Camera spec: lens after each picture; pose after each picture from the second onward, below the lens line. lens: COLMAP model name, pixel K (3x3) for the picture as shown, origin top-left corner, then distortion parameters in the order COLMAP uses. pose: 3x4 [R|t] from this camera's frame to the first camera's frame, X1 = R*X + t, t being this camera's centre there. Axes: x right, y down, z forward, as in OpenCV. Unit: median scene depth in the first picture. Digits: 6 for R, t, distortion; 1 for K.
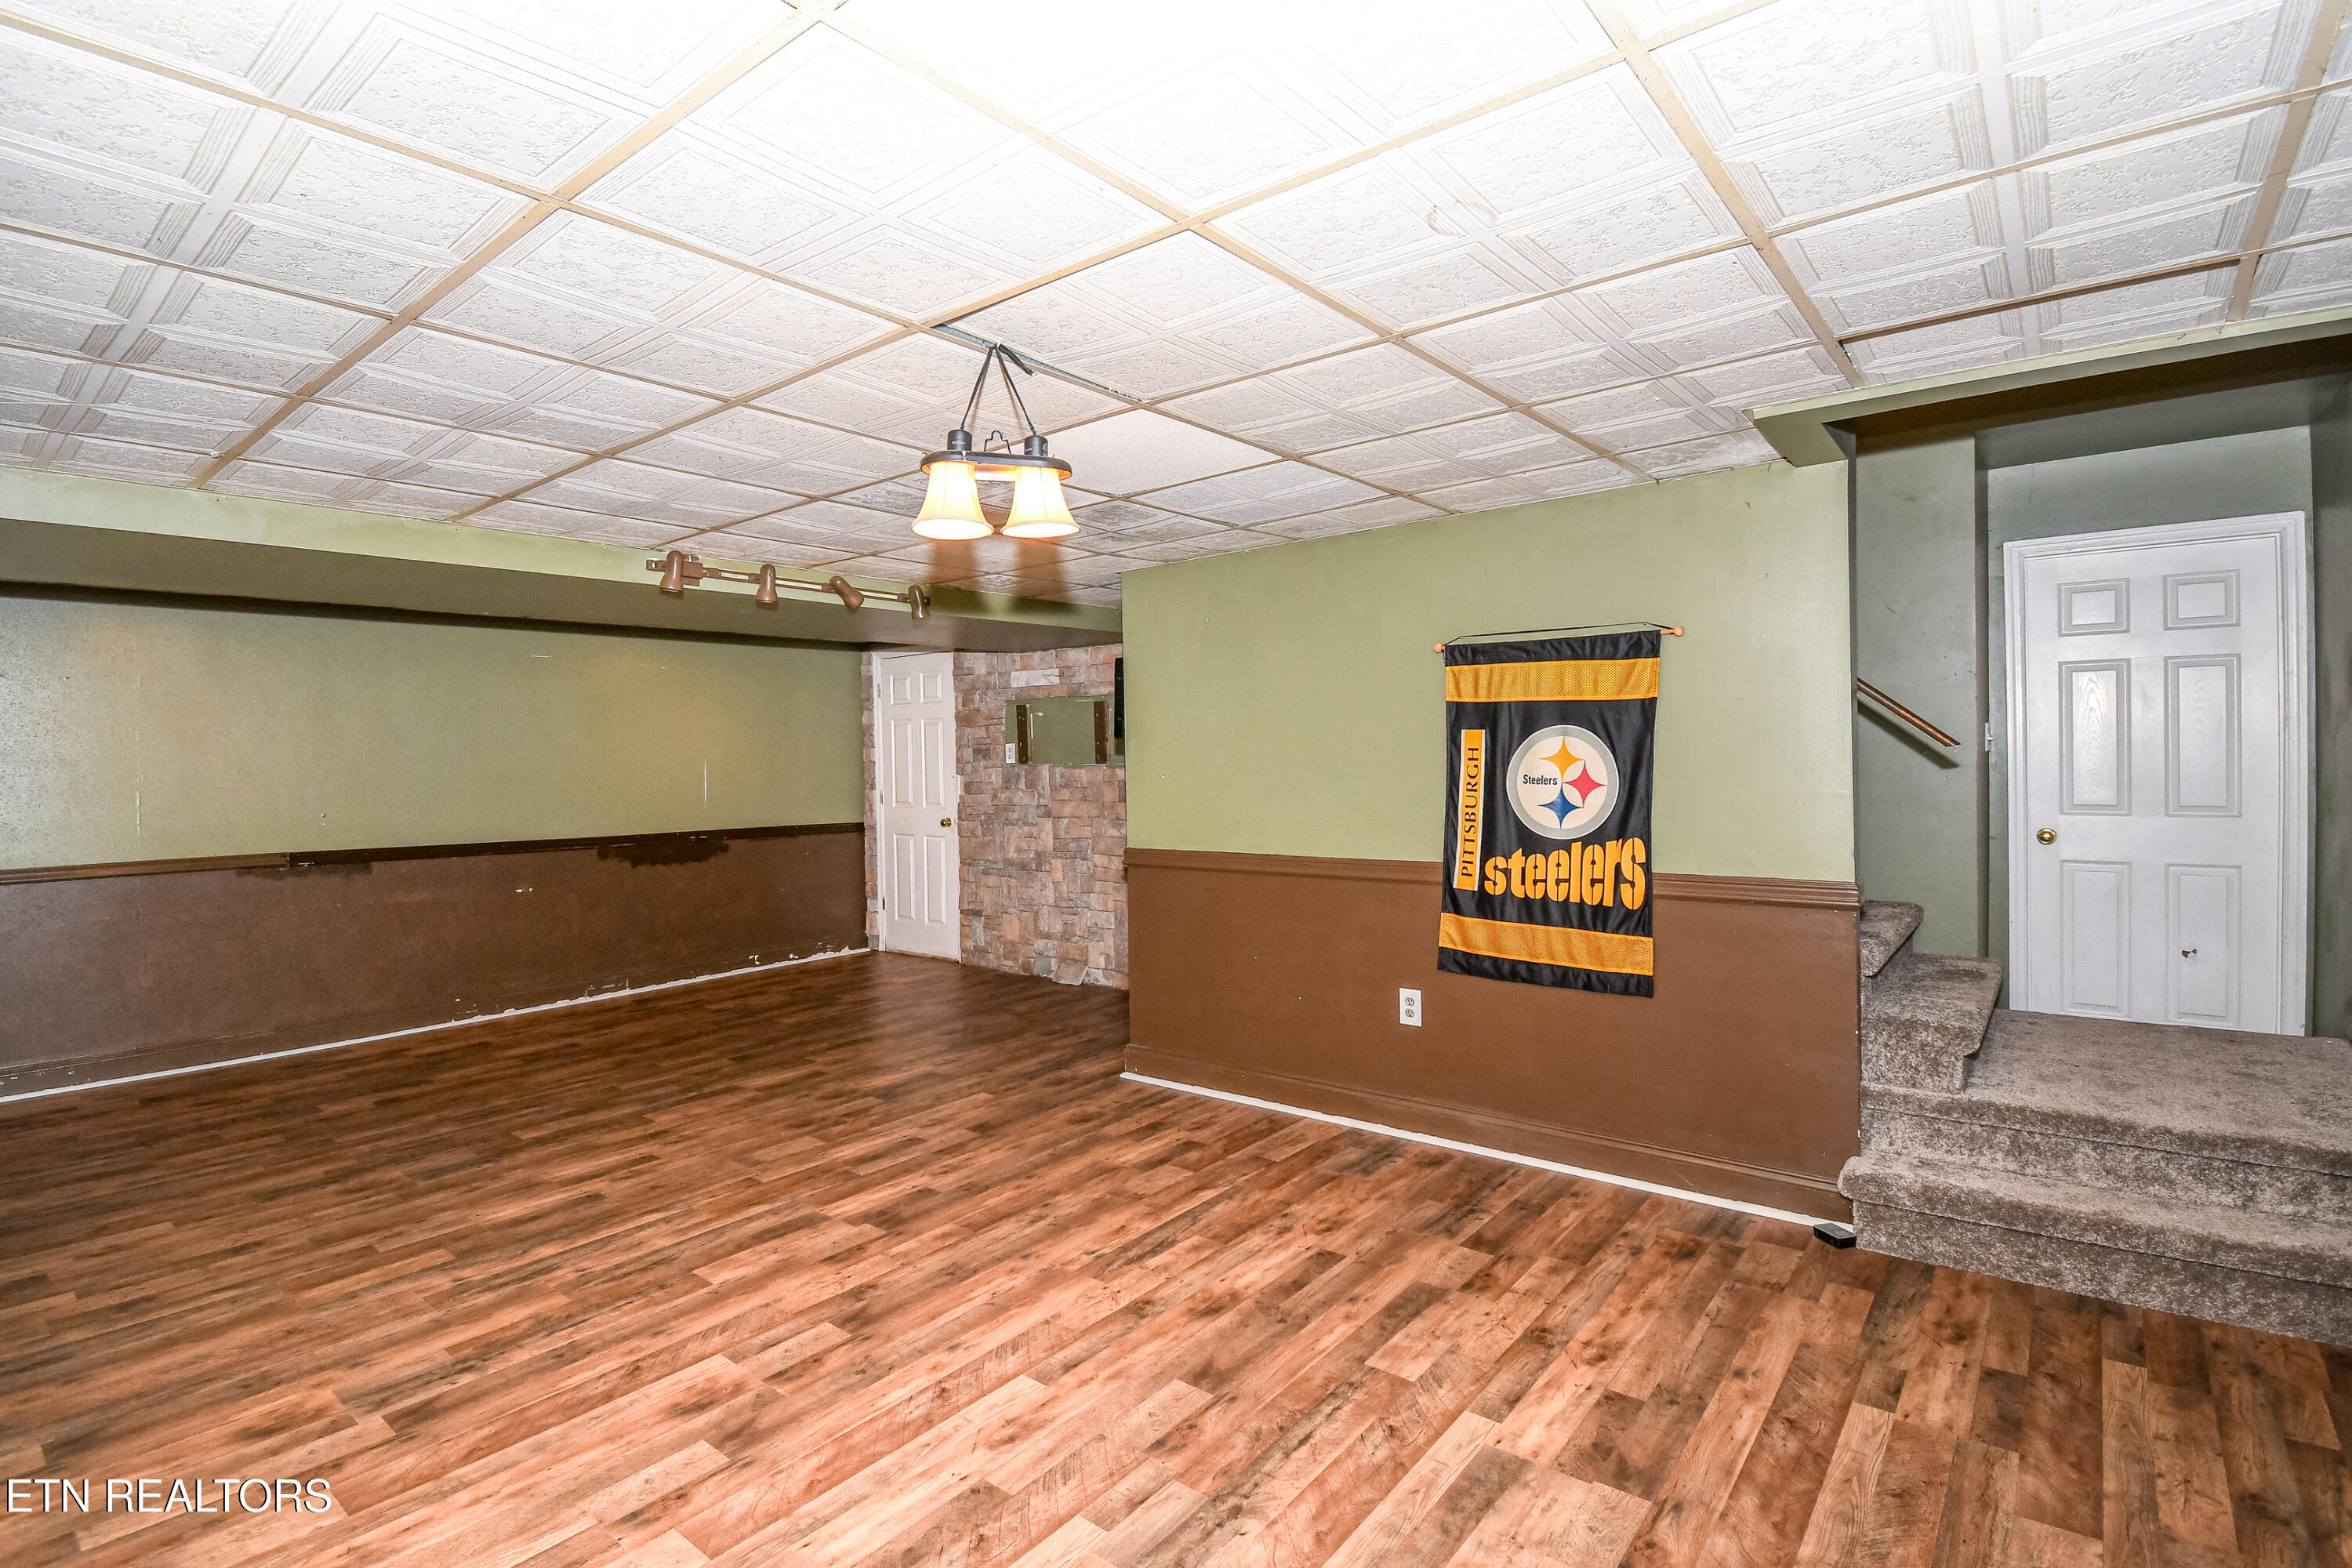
lens RADIAL K [[1122.4, 0, 1165.3], [0, 1122.4, 765.0], [0, 0, 1]] dist [0.027027, -0.029926]
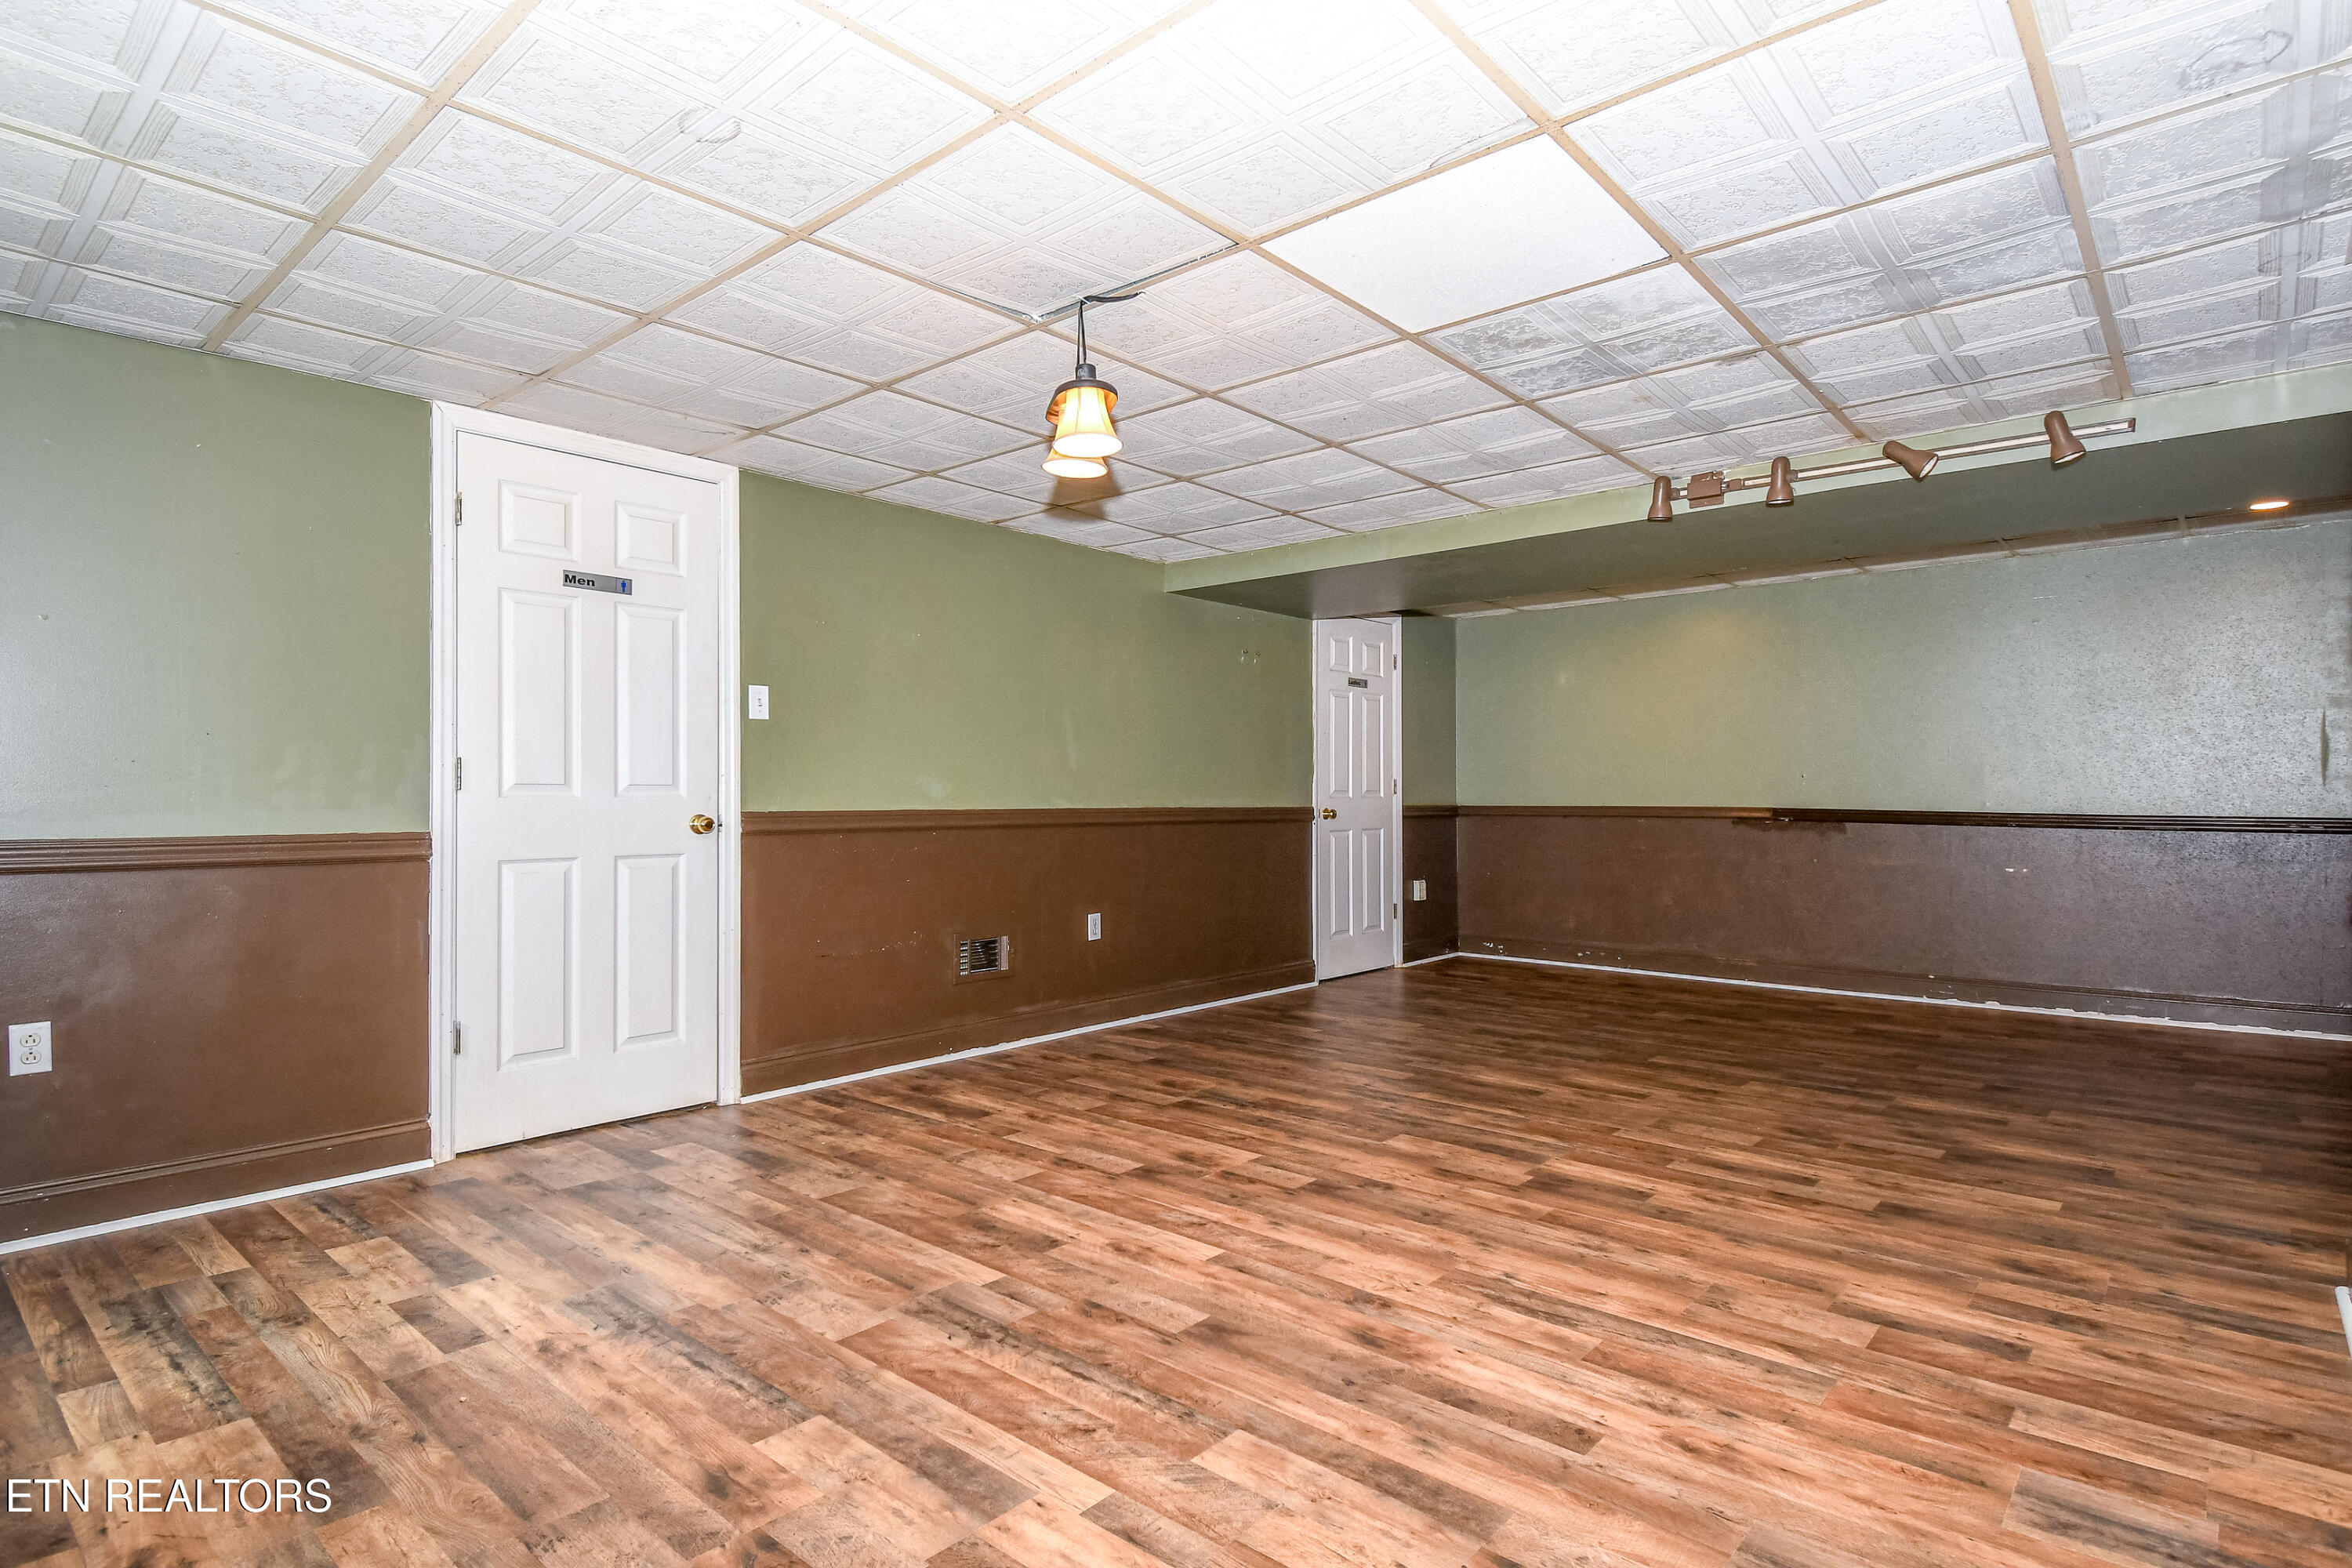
lens RADIAL K [[1173.5, 0, 1176.0], [0, 1173.5, 784.0], [0, 0, 1]] dist [0.017408, -0.019105]
pose [[-0.026767, 0.010641, -0.999585, 0.698735], [-0.008675, 0.999903, 0.010876, 0.077221], [0.999604, 0.008962, -0.026672, 0.728161]]
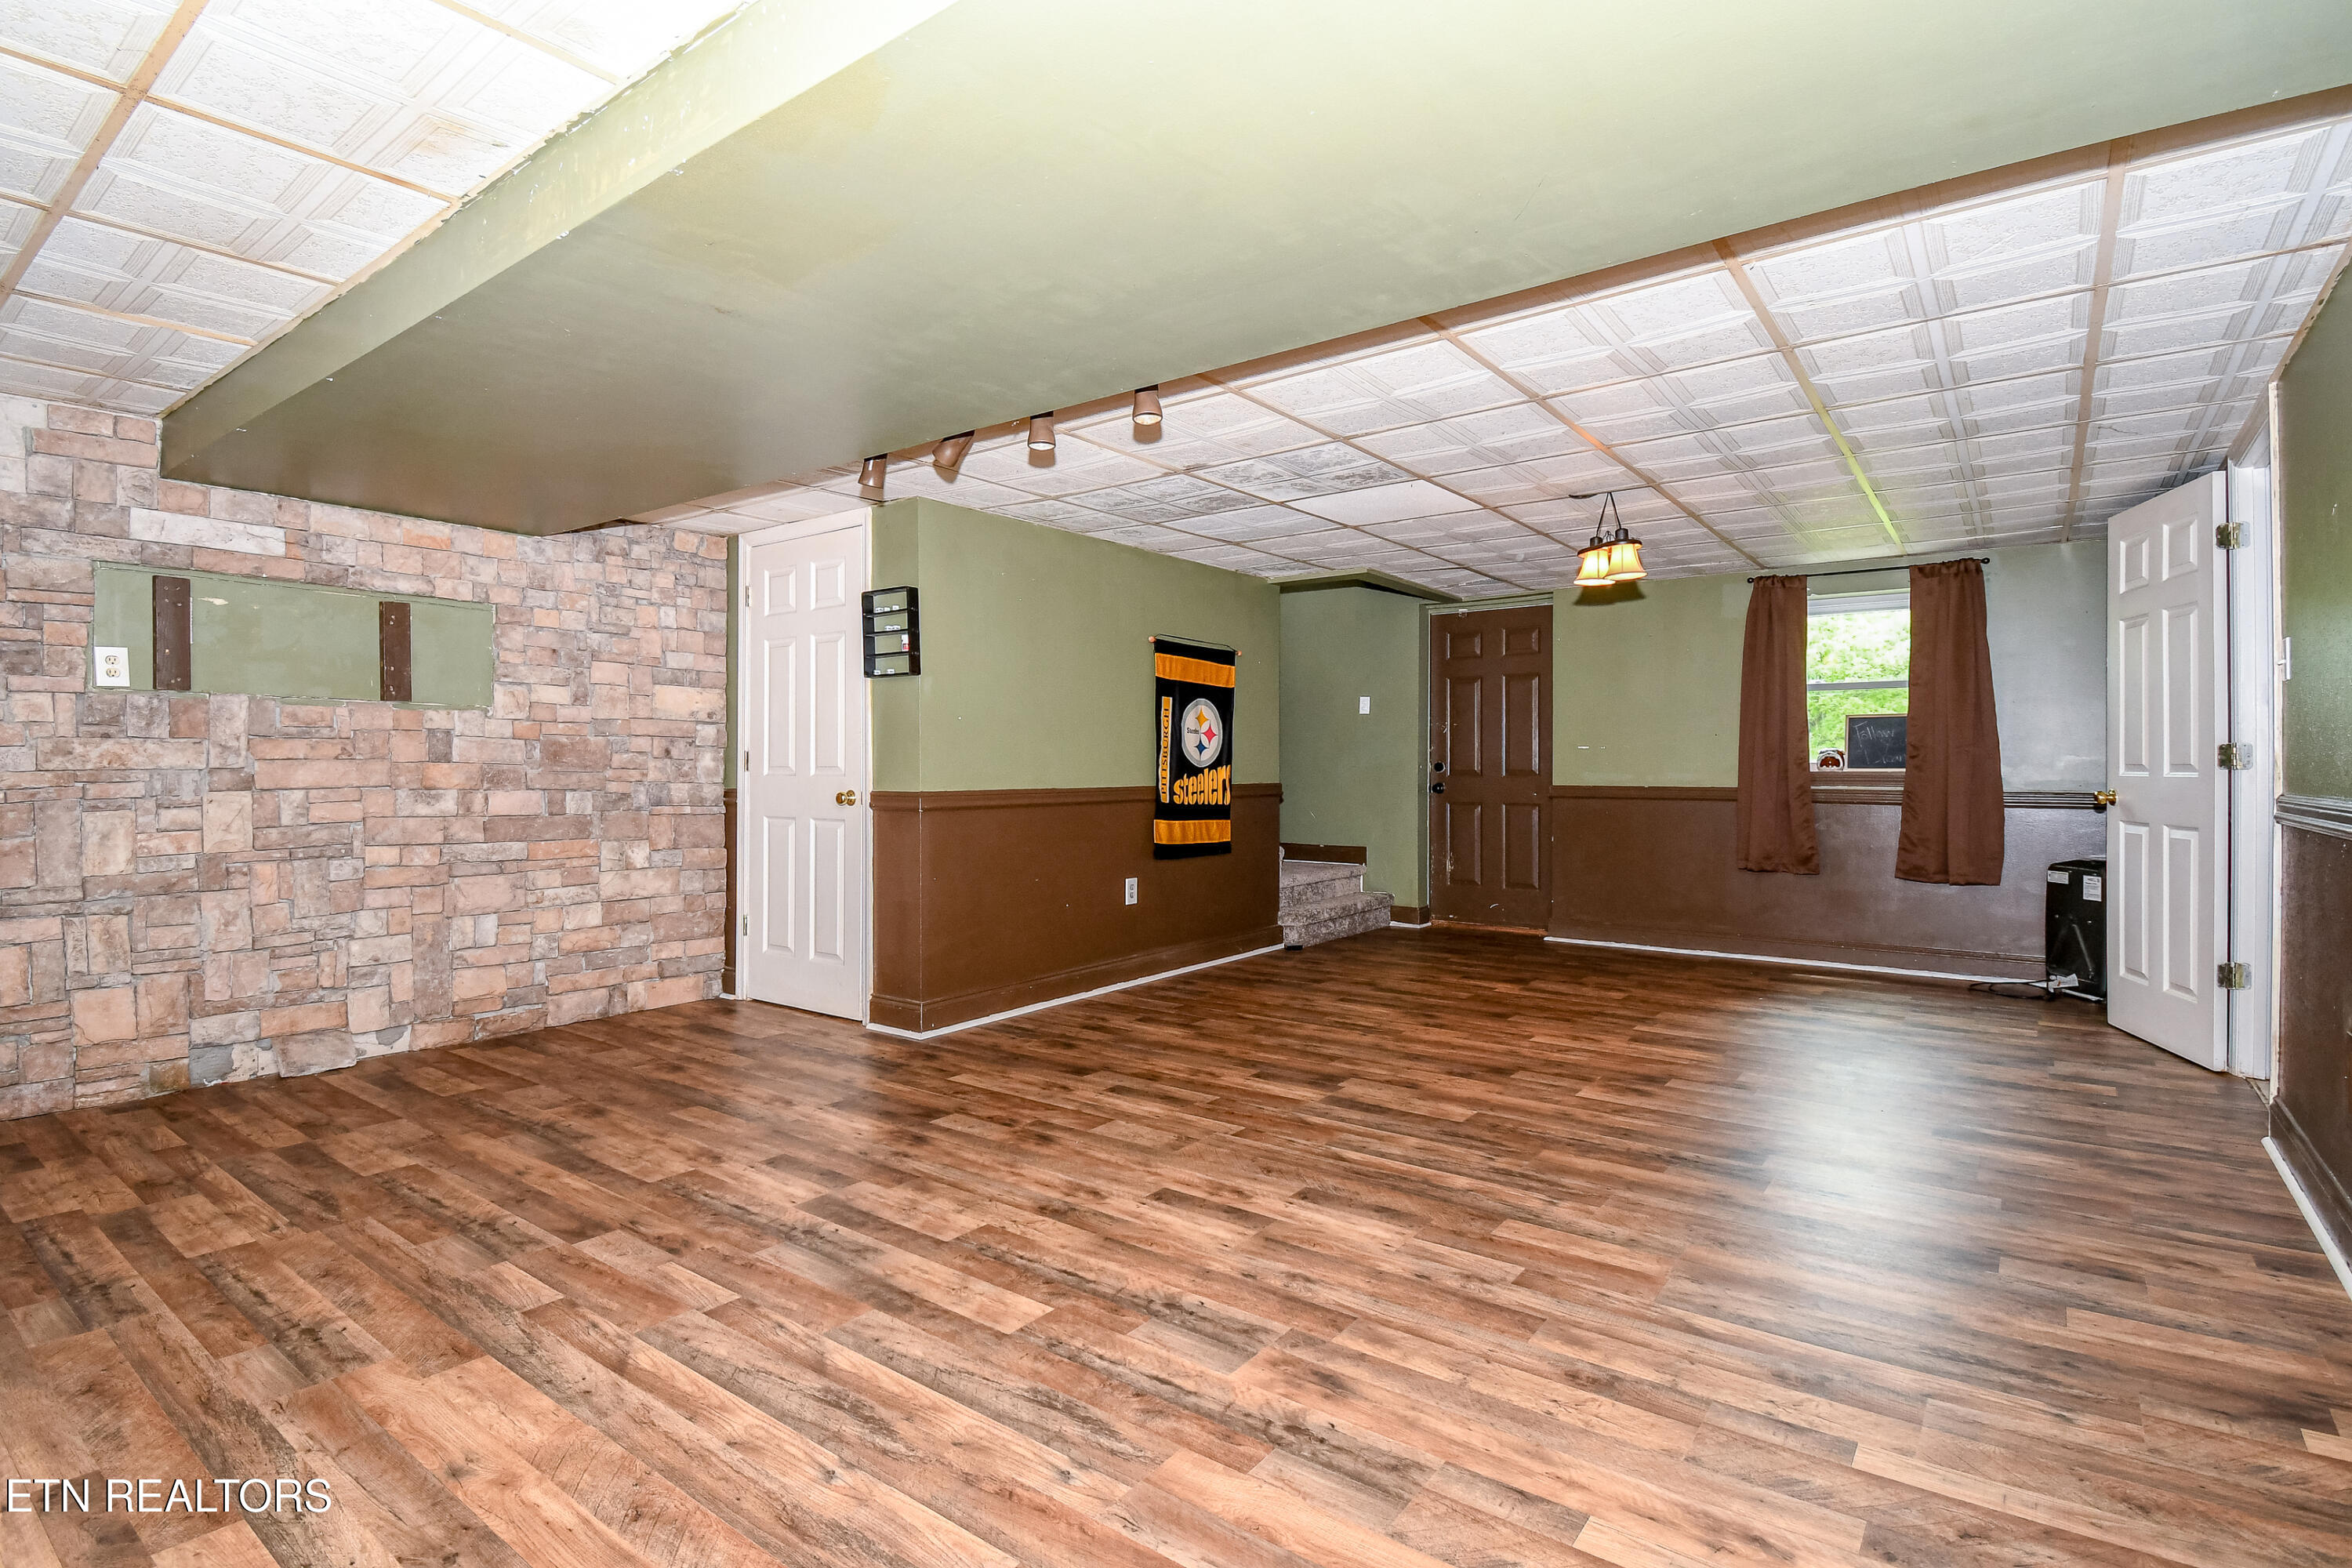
lens RADIAL K [[1097.4, 0, 1109.6], [0, 1097.4, 770.4], [0, 0, 1]] dist [0.011746, -0.020281]
pose [[0.006243, 0.019664, 0.999787, -1.372438], [0.009274, 0.999763, -0.019721, 0.109981], [-0.999938, 0.009395, 0.006060, 1.215619]]
